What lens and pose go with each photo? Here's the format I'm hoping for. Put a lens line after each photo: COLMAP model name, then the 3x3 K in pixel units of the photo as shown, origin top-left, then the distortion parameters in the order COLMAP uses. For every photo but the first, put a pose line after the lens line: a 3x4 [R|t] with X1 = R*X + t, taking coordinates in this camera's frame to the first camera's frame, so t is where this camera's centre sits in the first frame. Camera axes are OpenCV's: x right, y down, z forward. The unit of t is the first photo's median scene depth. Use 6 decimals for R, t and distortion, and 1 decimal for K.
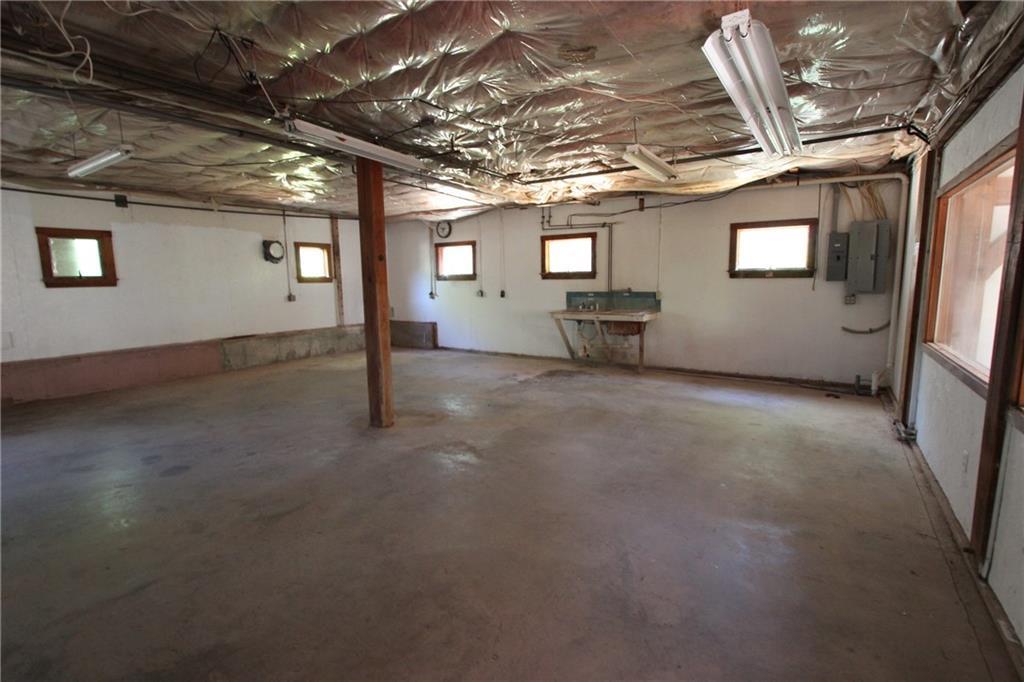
lens RADIAL K [[471.0, 0, 516.7], [0, 471.0, 341.2], [0, 0, 1]] dist [-0.008649, -0.000273]
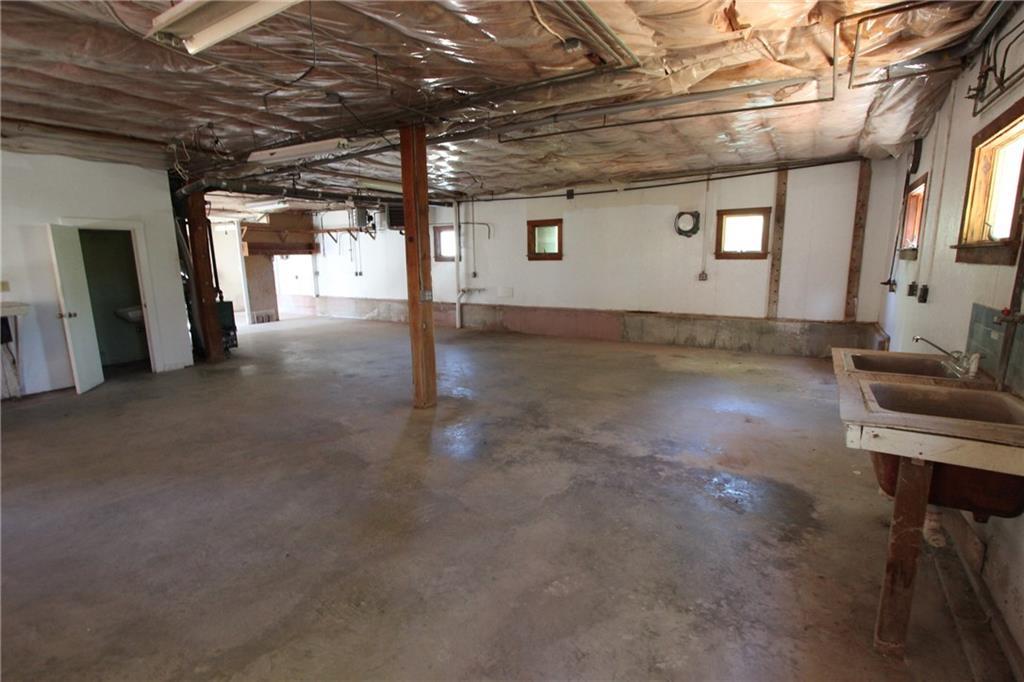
lens RADIAL K [[471.0, 0, 521.3], [0, 471.0, 339.6], [0, 0, 1]] dist [-0.008649, -0.000273]
pose [[0.030005, 0.186221, -0.982050, 0.409291], [-0.121785, 0.975853, 0.181325, -0.100832], [0.992103, 0.114158, 0.051959, 0.673627]]
